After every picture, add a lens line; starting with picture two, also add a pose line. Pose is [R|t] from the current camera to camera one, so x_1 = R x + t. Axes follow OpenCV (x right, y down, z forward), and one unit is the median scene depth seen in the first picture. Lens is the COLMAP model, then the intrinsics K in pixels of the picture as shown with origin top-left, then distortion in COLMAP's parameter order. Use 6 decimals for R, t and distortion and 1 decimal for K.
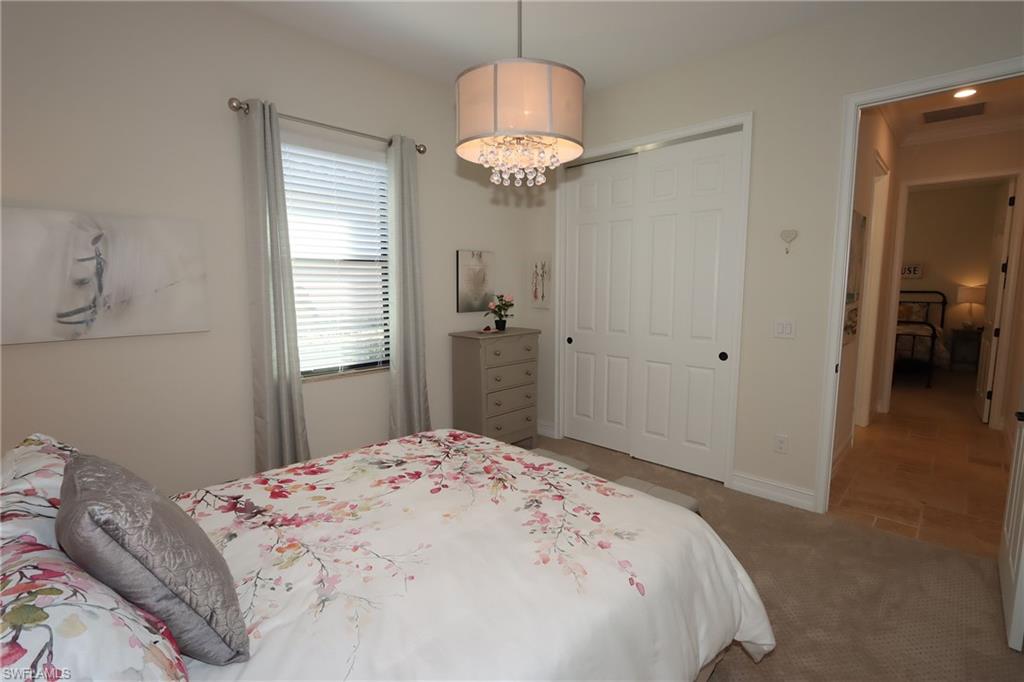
lens RADIAL K [[465.9, 0, 503.7], [0, 465.9, 338.8], [0, 0, 1]] dist [-0.016448, 0.000569]
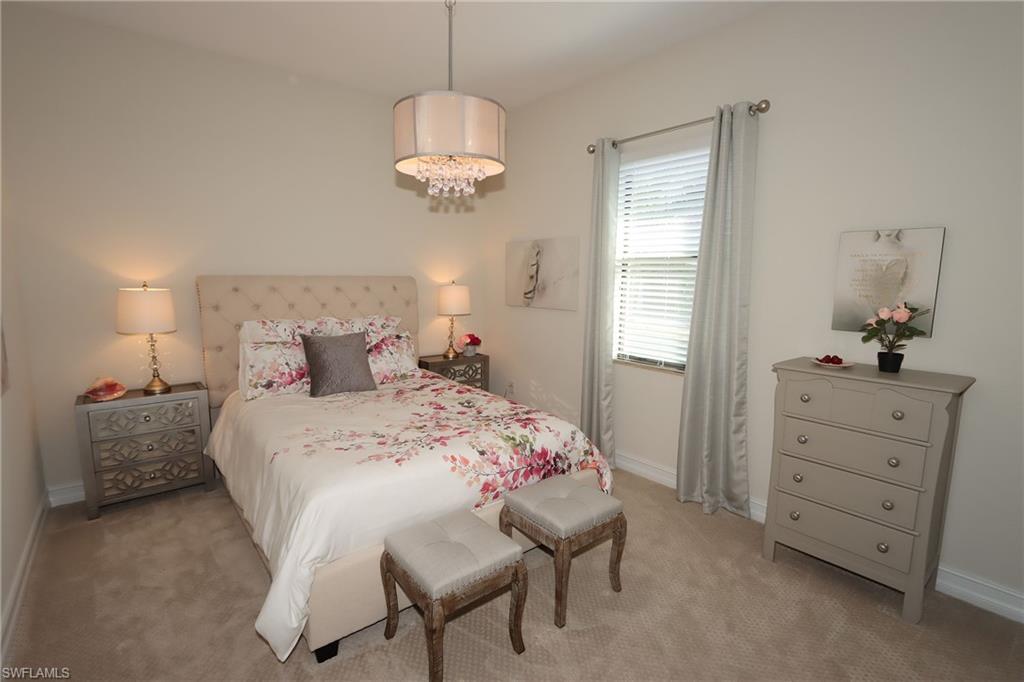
lens RADIAL K [[465.9, 0, 503.7], [0, 465.9, 338.8], [0, 0, 1]] dist [-0.016448, 0.000569]
pose [[-0.090518, 0.135140, -0.986683, 1.051754], [-0.128318, 0.980909, 0.146121, -0.143510], [0.987593, 0.139836, -0.071449, 1.092290]]
